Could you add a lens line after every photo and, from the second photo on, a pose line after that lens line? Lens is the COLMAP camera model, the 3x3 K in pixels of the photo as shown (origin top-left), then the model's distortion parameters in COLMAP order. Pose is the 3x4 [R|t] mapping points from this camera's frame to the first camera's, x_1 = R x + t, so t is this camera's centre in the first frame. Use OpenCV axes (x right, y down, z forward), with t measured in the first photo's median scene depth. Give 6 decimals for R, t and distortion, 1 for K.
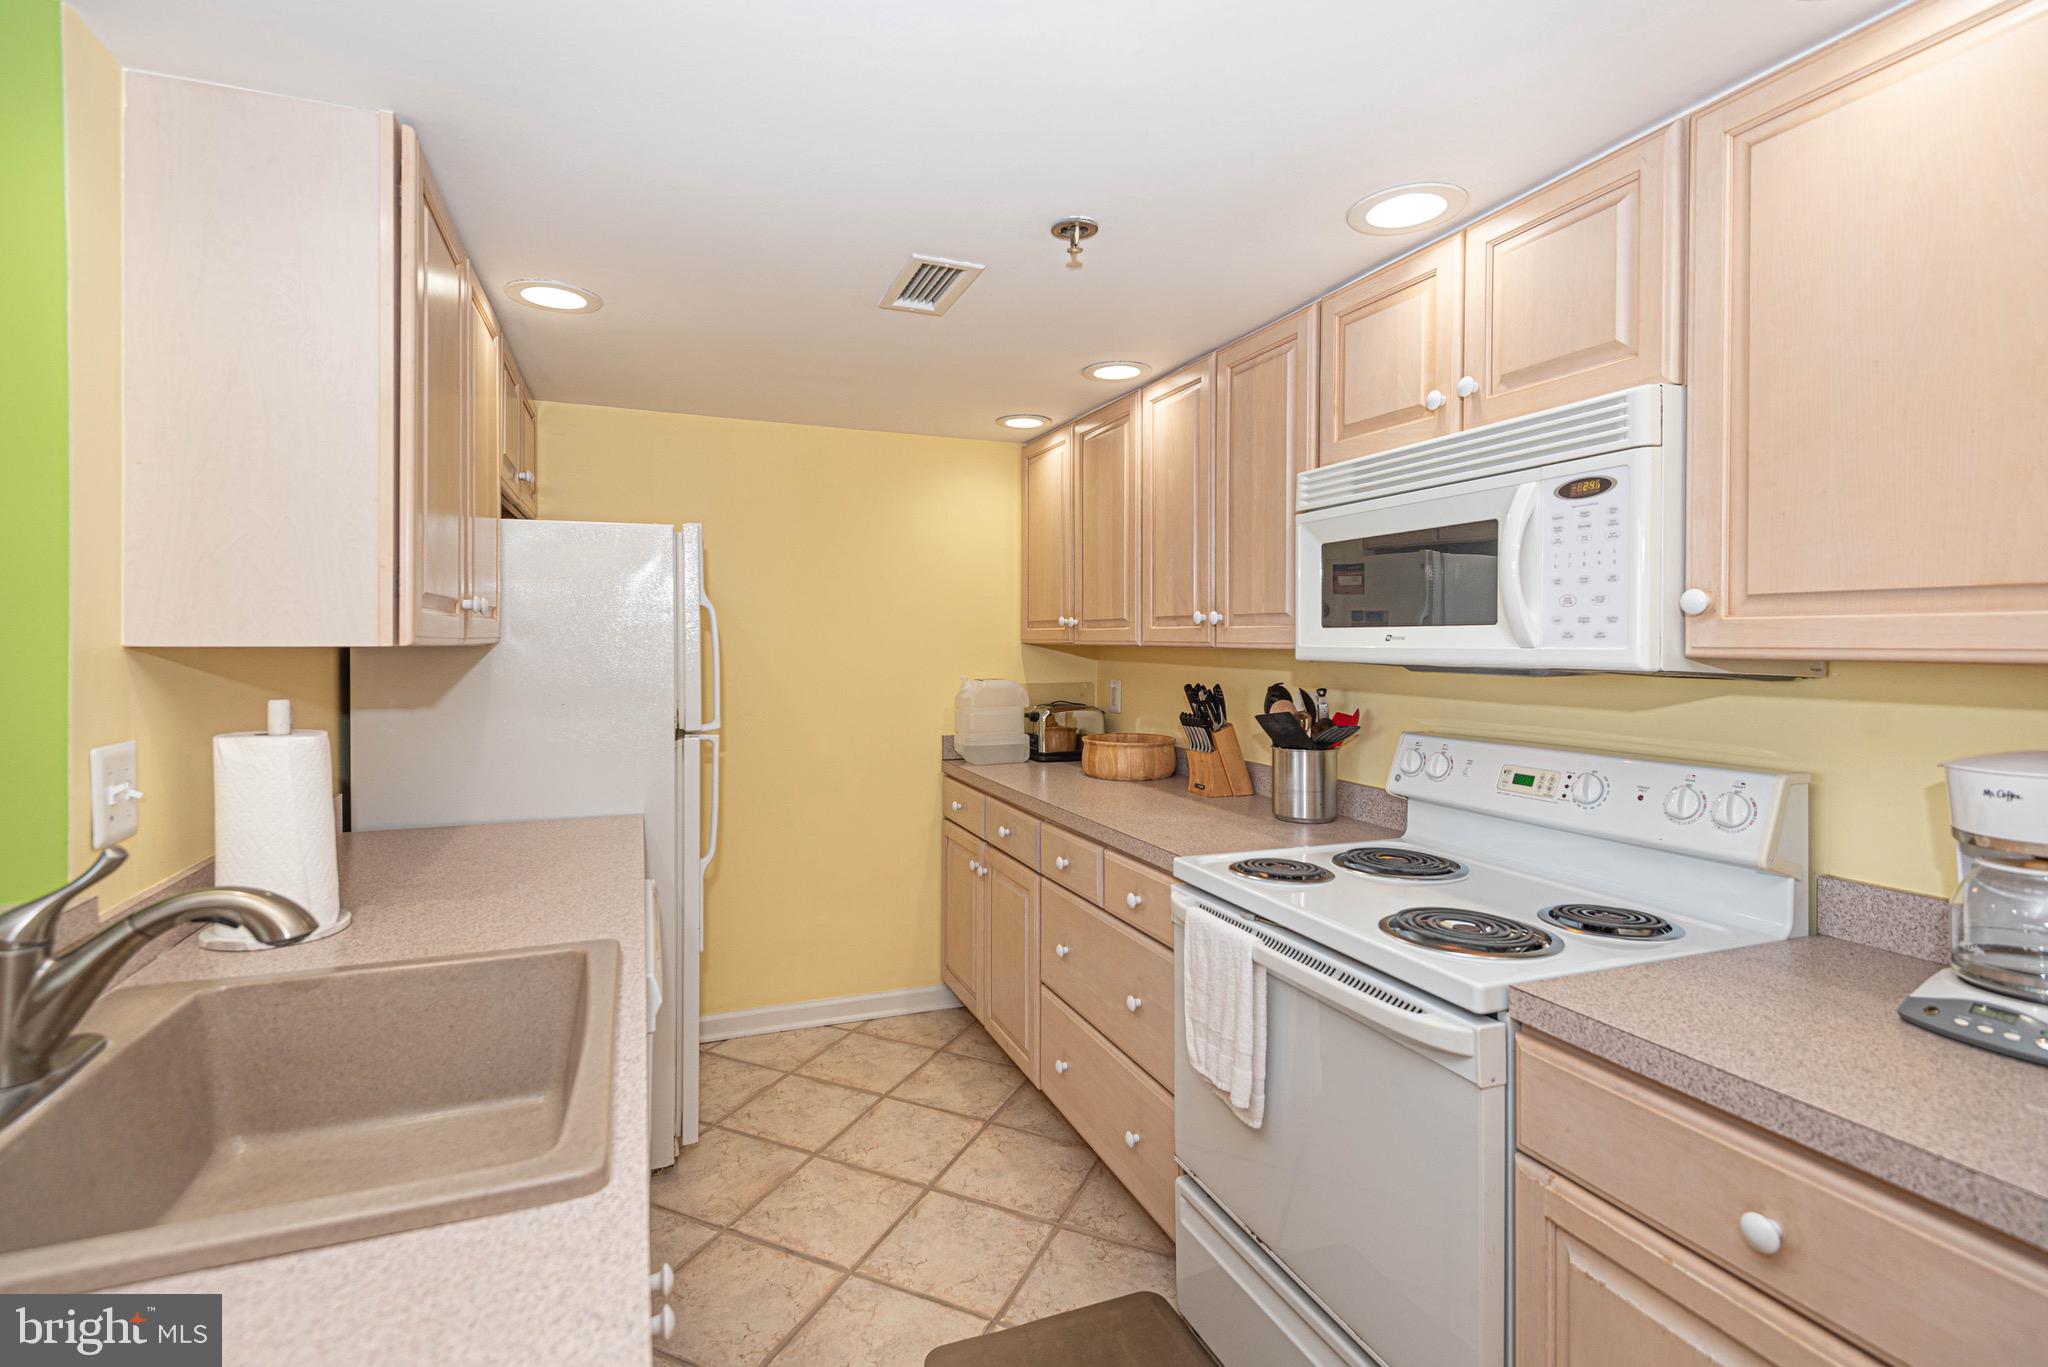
lens RADIAL K [[933.4, 0, 992.5], [0, 933.4, 644.4], [0, 0, 1]] dist [0.001756, -0.000001]
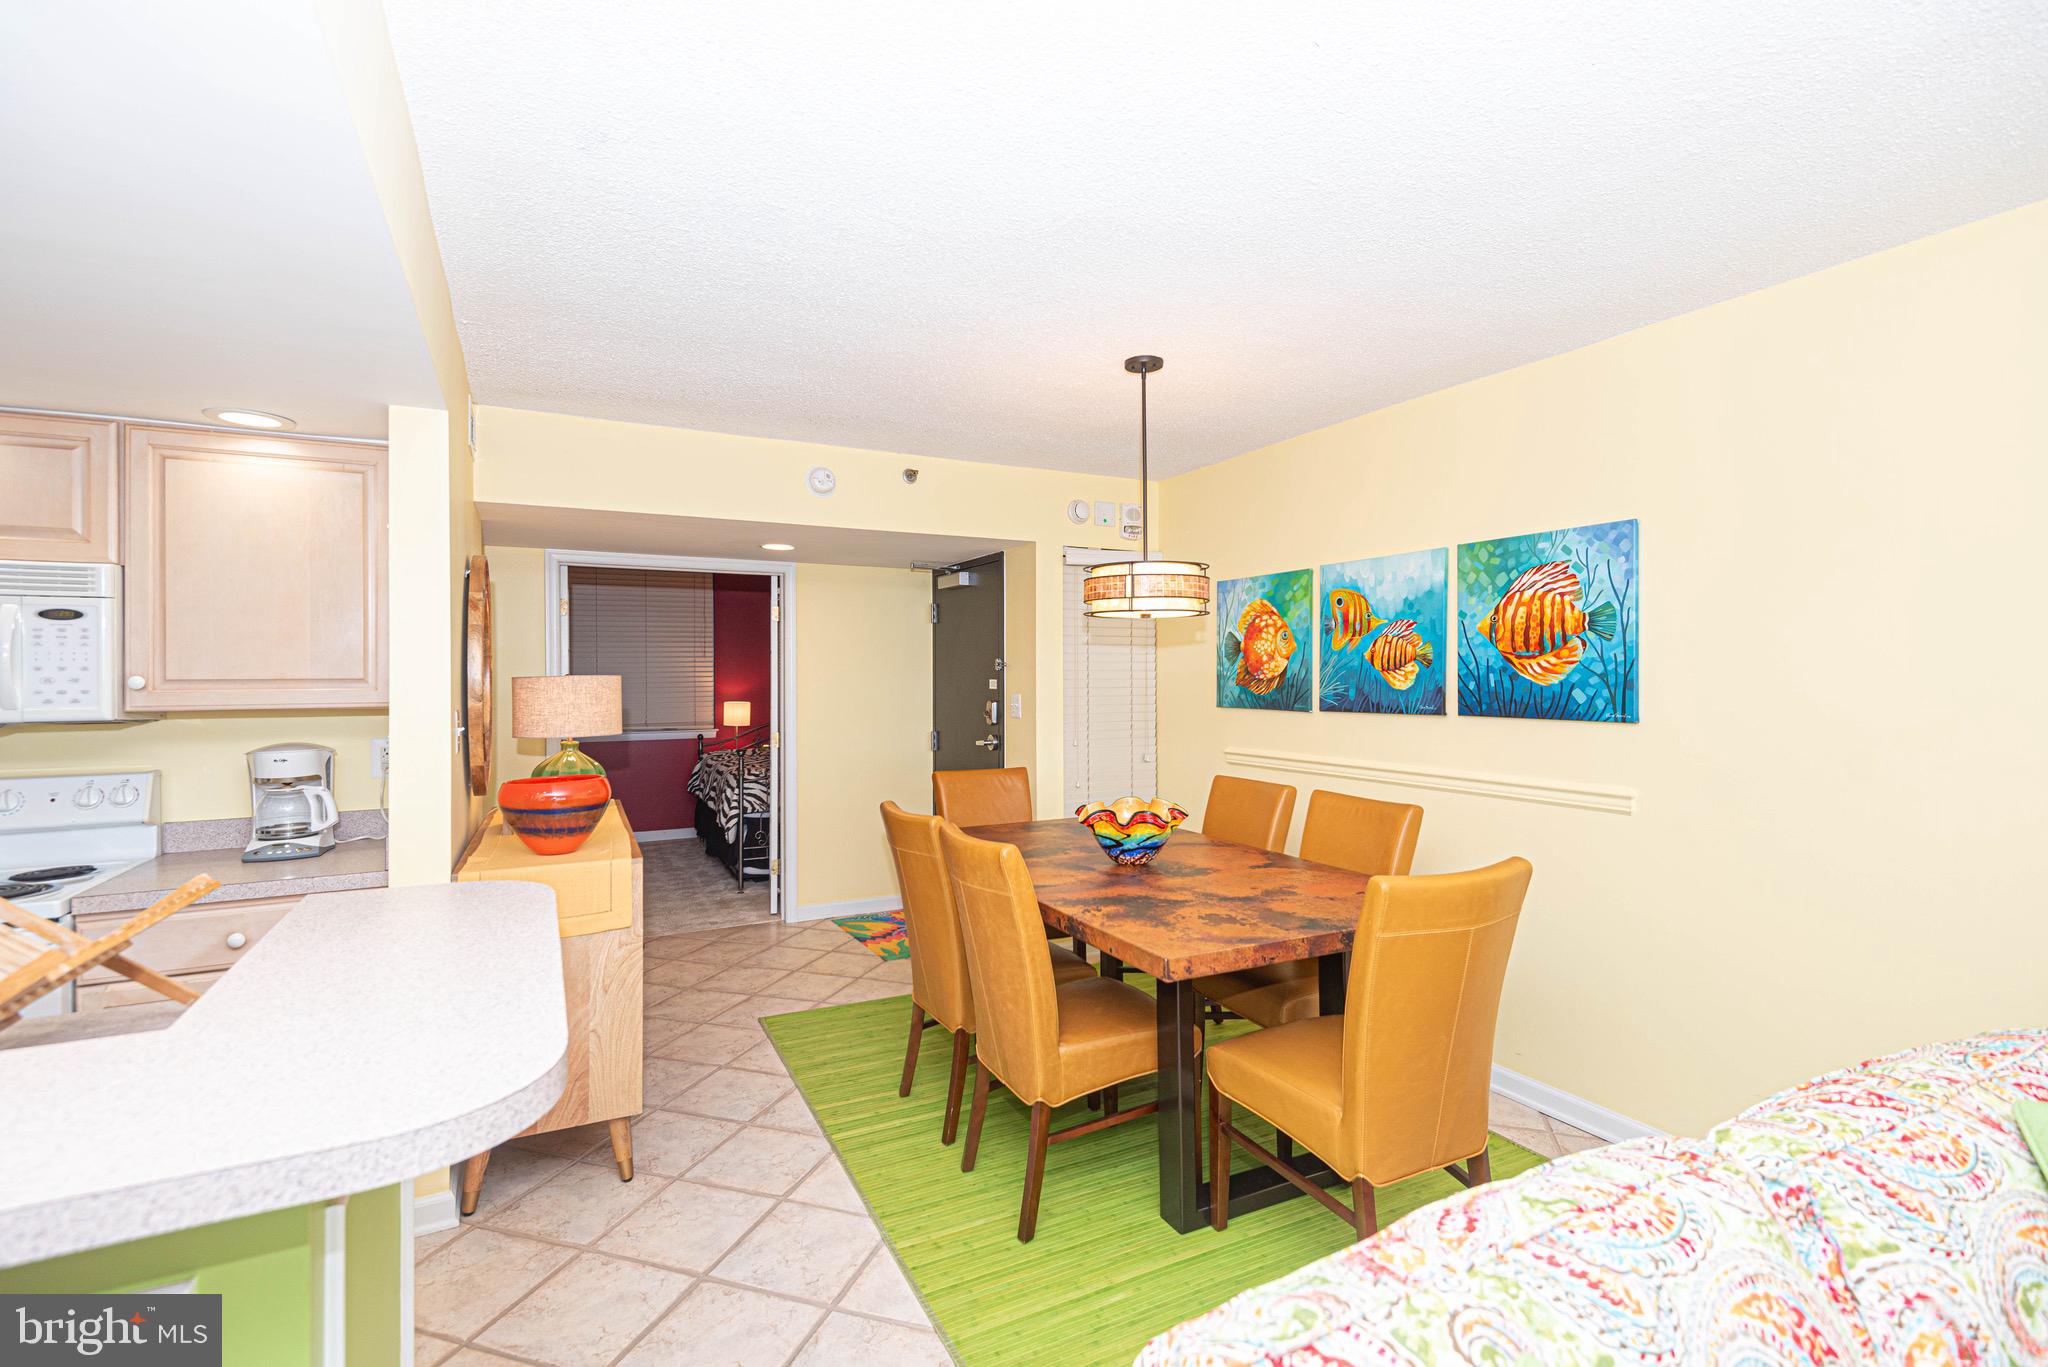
lens RADIAL K [[933.4, 0, 1018.7], [0, 933.4, 677.5], [0, 0, 1]] dist [0.001756, -0.000001]
pose [[-0.111280, -0.003607, 0.993783, -1.293394], [0.006189, 0.999972, 0.004323, -0.051020], [-0.993770, 0.006631, -0.111254, -0.560878]]
